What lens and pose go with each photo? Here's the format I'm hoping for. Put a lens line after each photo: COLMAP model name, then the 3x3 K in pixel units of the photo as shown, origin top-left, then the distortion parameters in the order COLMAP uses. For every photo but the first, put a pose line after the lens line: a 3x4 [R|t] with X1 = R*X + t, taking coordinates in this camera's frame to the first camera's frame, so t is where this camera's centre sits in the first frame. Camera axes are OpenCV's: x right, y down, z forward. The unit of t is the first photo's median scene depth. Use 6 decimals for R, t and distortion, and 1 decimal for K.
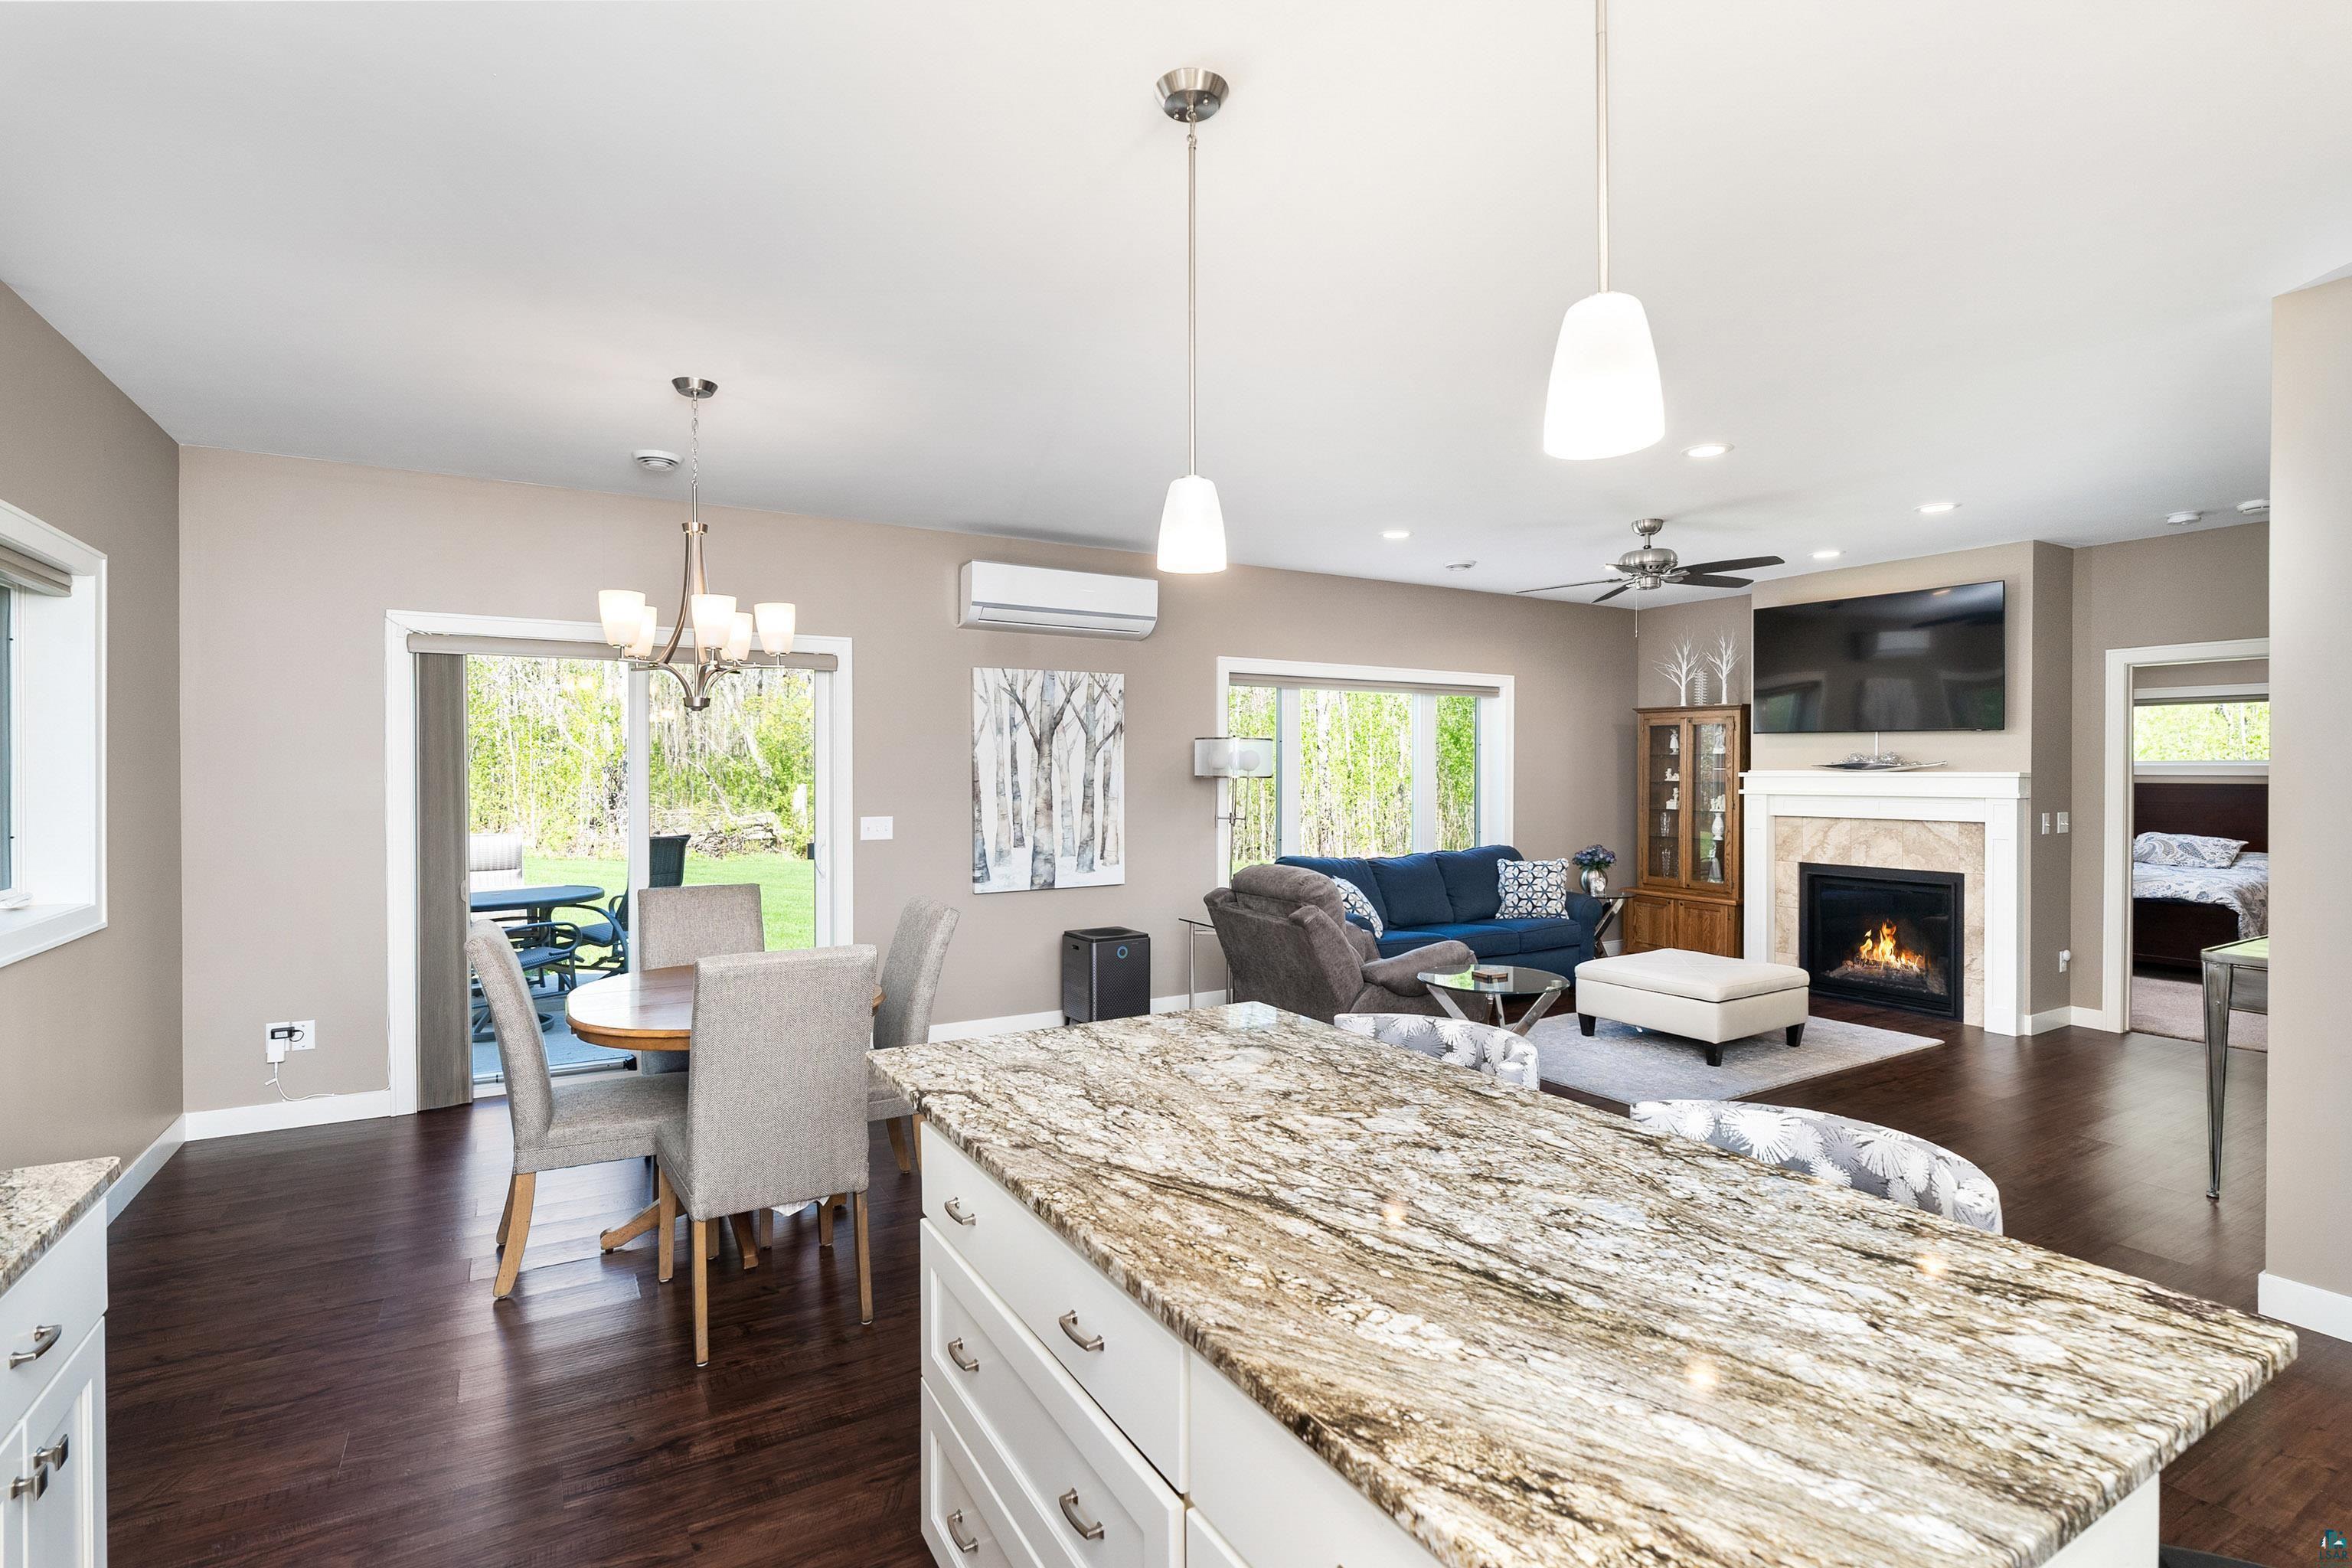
lens RADIAL K [[1095.7, 0, 1176.0], [0, 1095.7, 784.0], [0, 0, 1]] dist [0.001173, 0.000148]
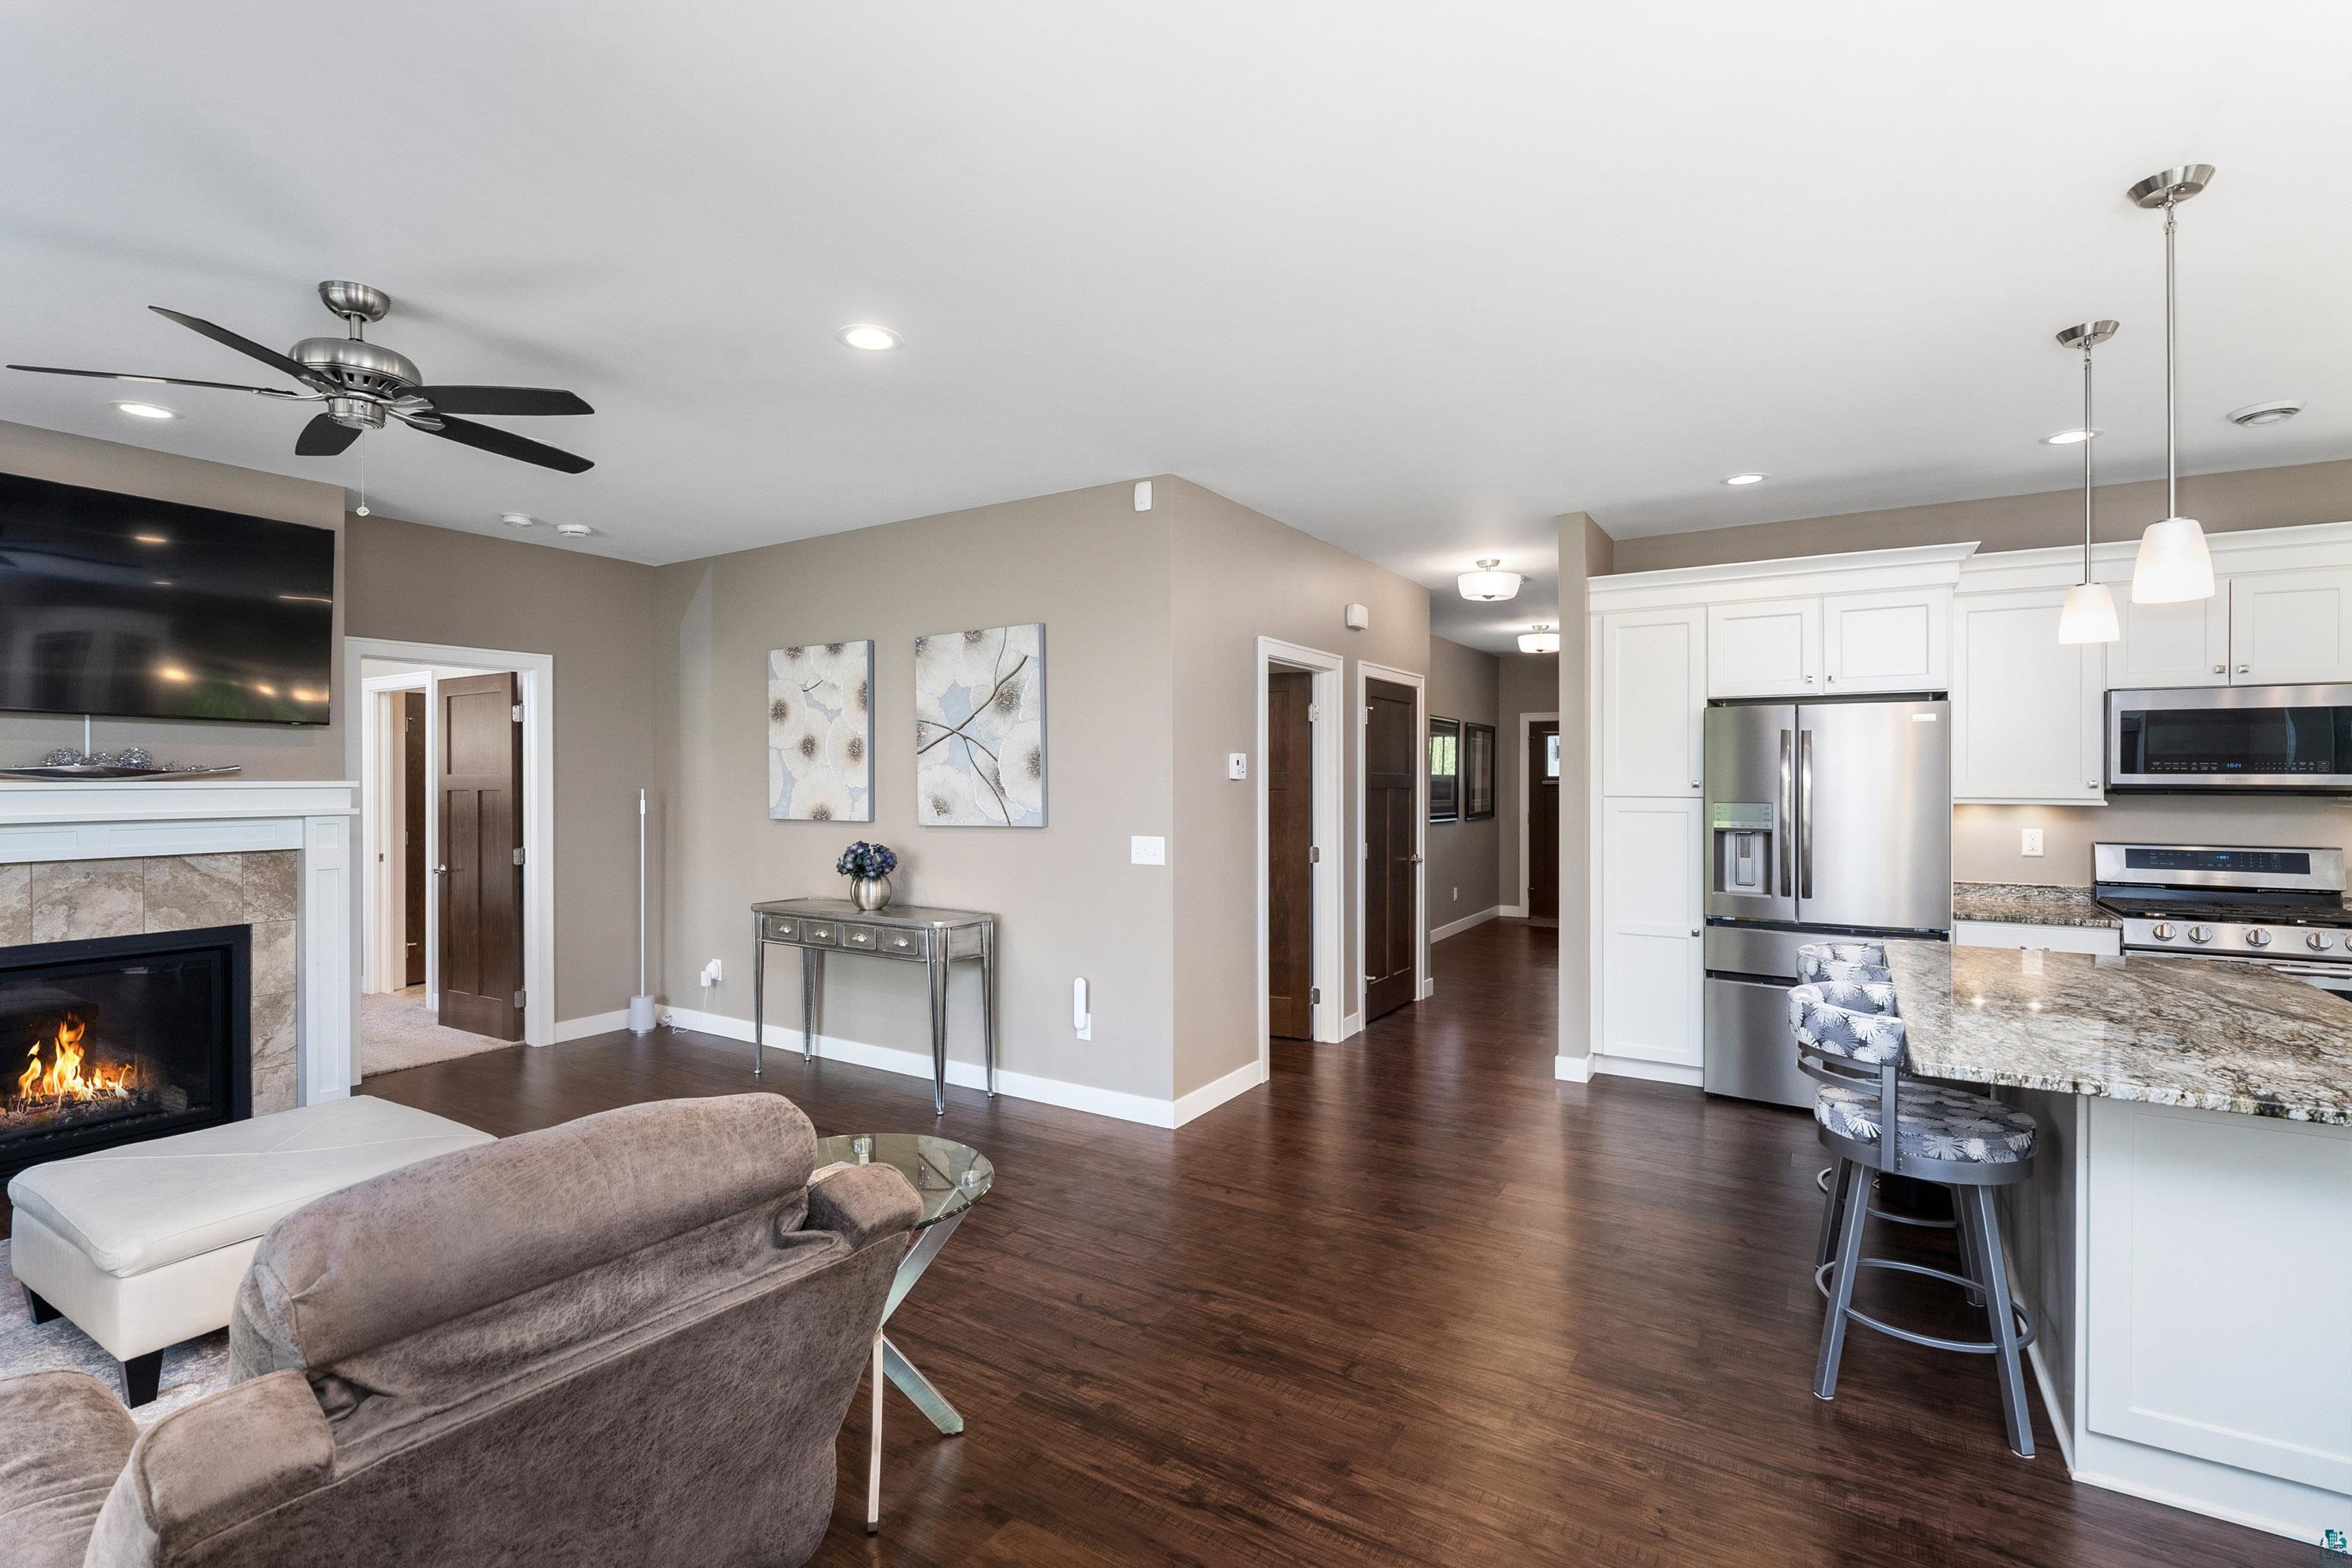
lens RADIAL K [[1064.3, 0, 1176.0], [0, 1064.3, 784.0], [0, 0, 1]] dist [-0.001930, -0.000915]
pose [[-0.459312, -0.003400, 0.888268, -0.161265], [0.013023, 0.999859, 0.010561, -0.007895], [-0.888179, 0.016419, -0.459204, 0.791105]]
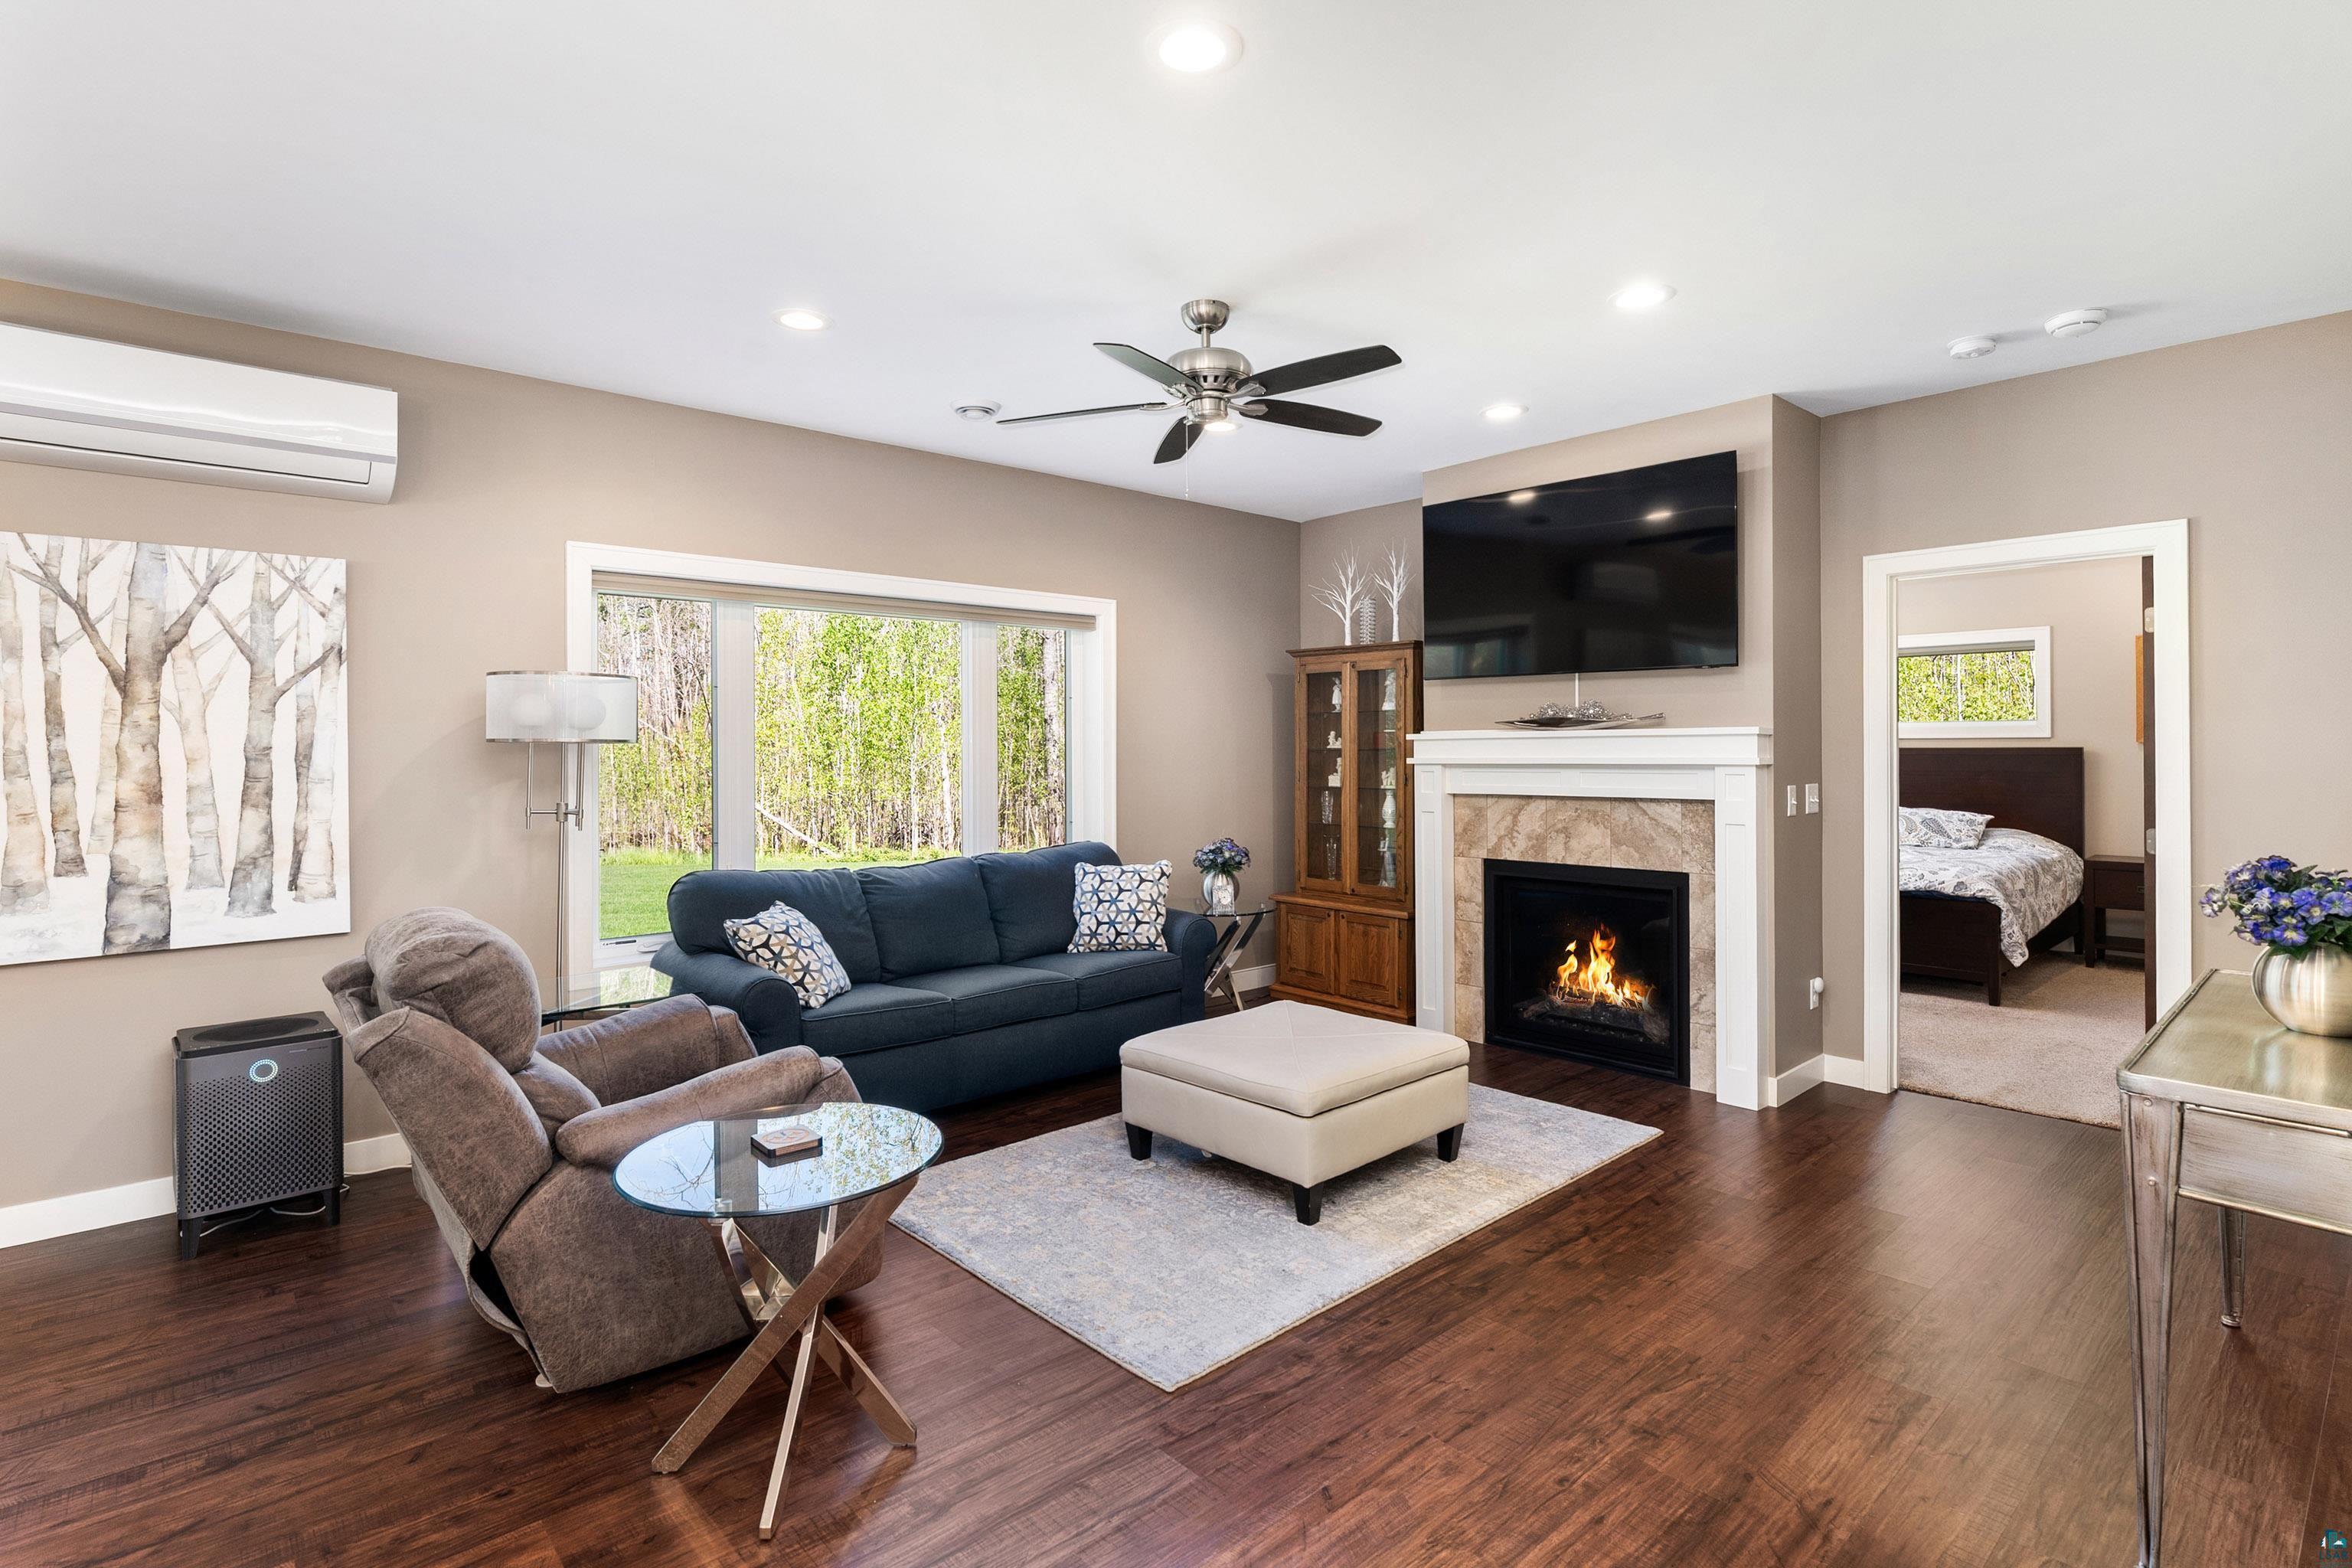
lens RADIAL K [[1110.4, 0, 1175.3], [0, 1110.4, 761.0], [0, 0, 1]] dist [-0.003819, -0.000379]
pose [[0.982849, -0.008978, 0.184194, 0.268331], [0.009637, 0.999950, -0.002683, 0.008950], [-0.184161, 0.004412, 0.982886, 0.366047]]
